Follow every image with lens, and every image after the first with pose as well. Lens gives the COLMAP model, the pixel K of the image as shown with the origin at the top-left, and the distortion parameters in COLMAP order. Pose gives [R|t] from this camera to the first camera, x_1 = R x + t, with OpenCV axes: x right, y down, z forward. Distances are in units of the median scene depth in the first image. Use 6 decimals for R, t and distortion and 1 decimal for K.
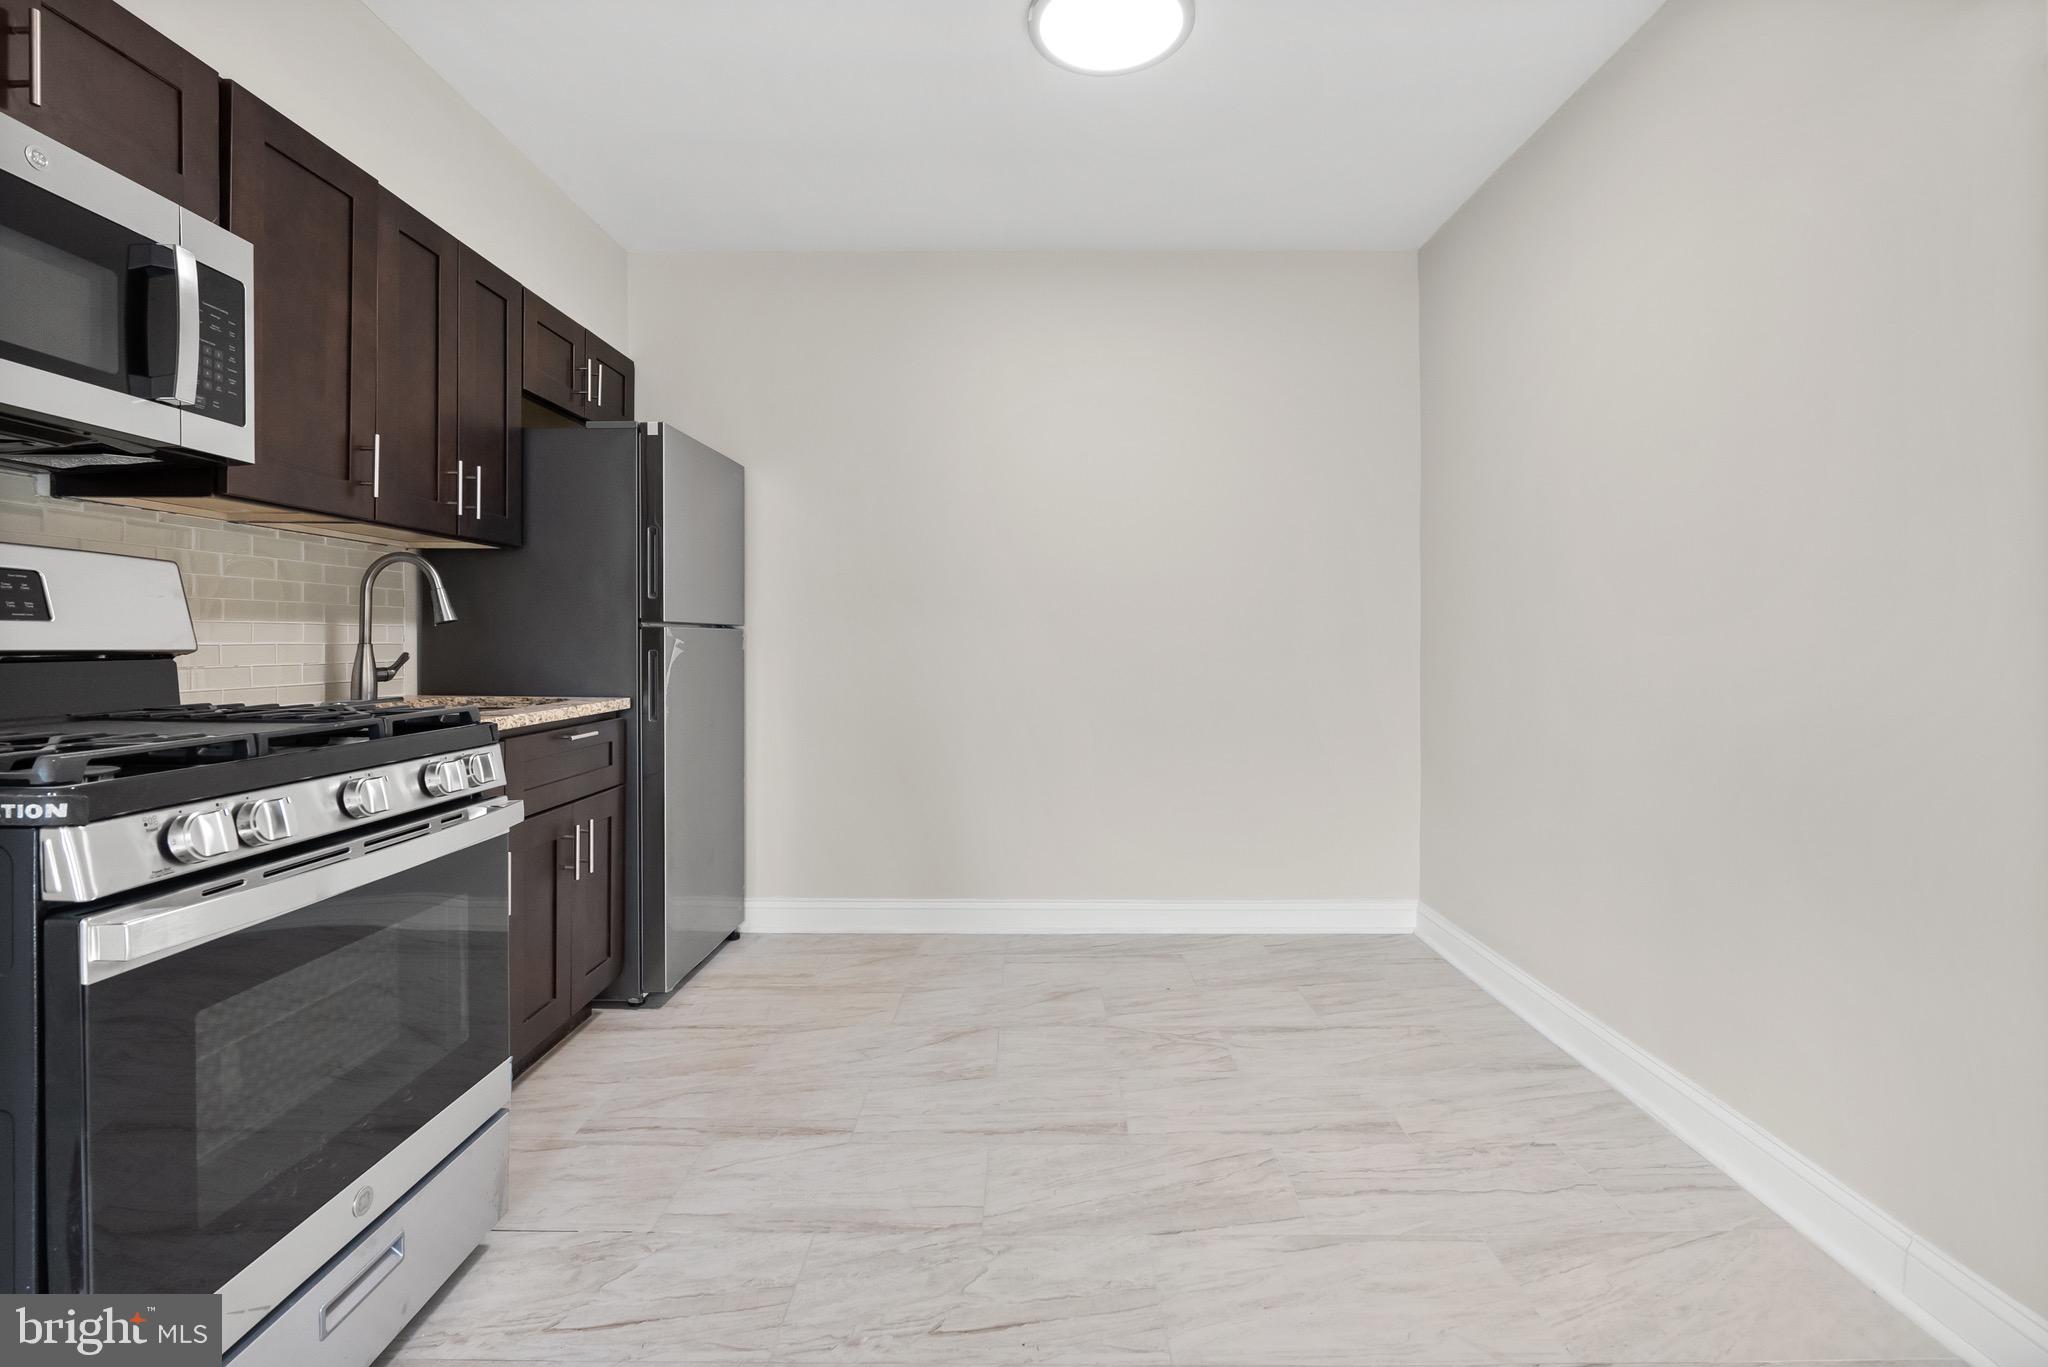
lens RADIAL K [[943.1, 0, 1021.5], [0, 943.1, 648.2], [0, 0, 1]] dist [-0.002206, 0.001359]
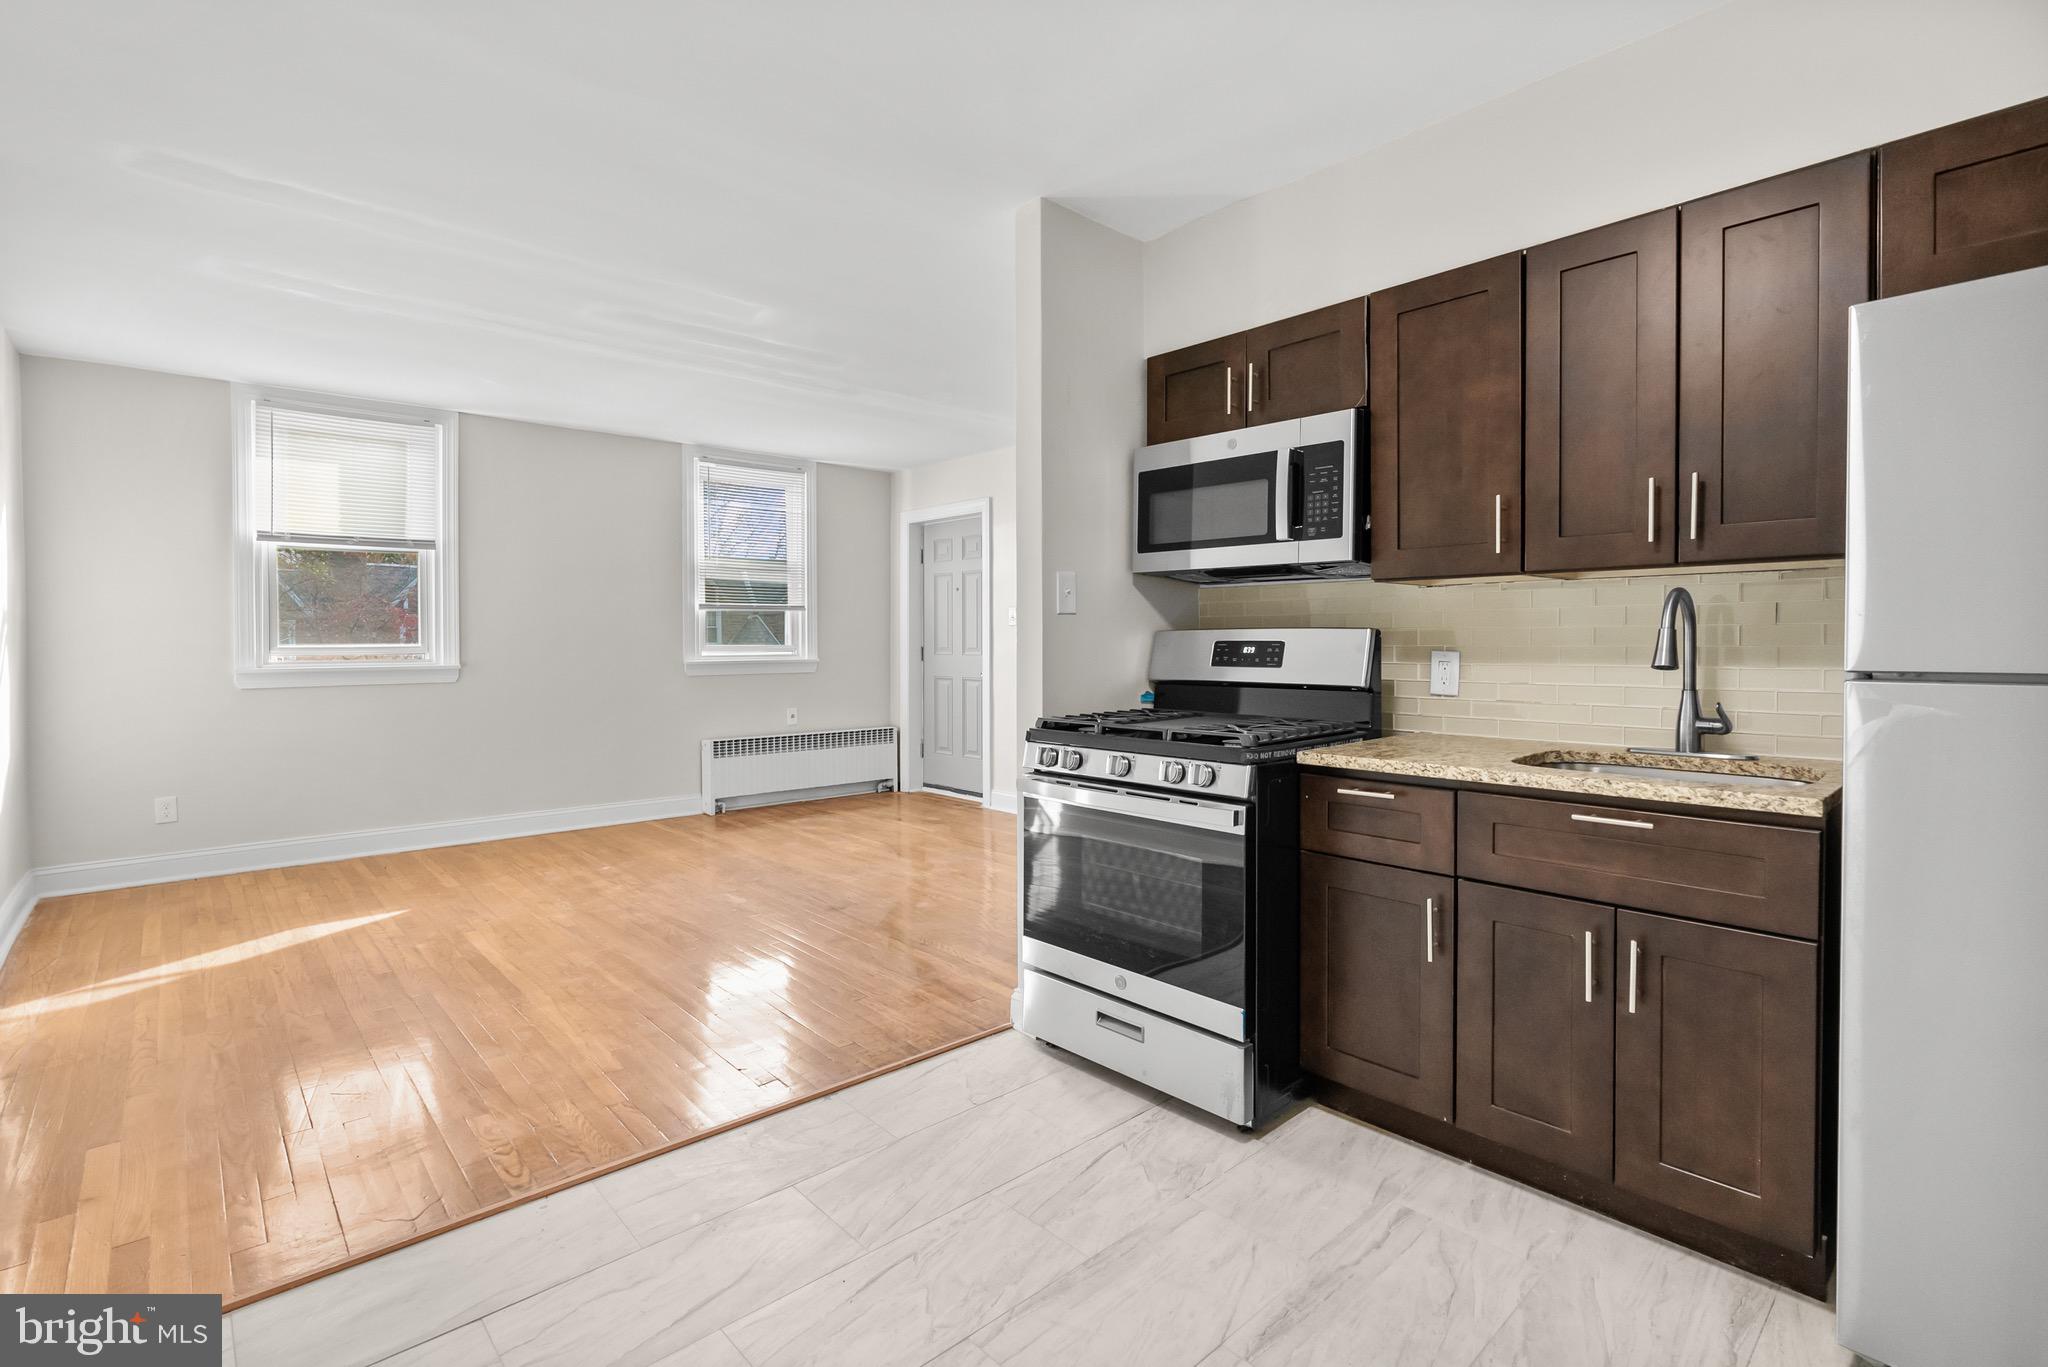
lens RADIAL K [[946.9, 0, 1021.4], [0, 946.9, 658.0], [0, 0, 1]] dist [-0.004651, 0.000219]
pose [[-0.732066, 0.011800, -0.681131, 0.406800], [-0.003884, 0.999761, 0.021494, -0.054052], [0.681222, 0.018381, -0.731846, 1.266504]]
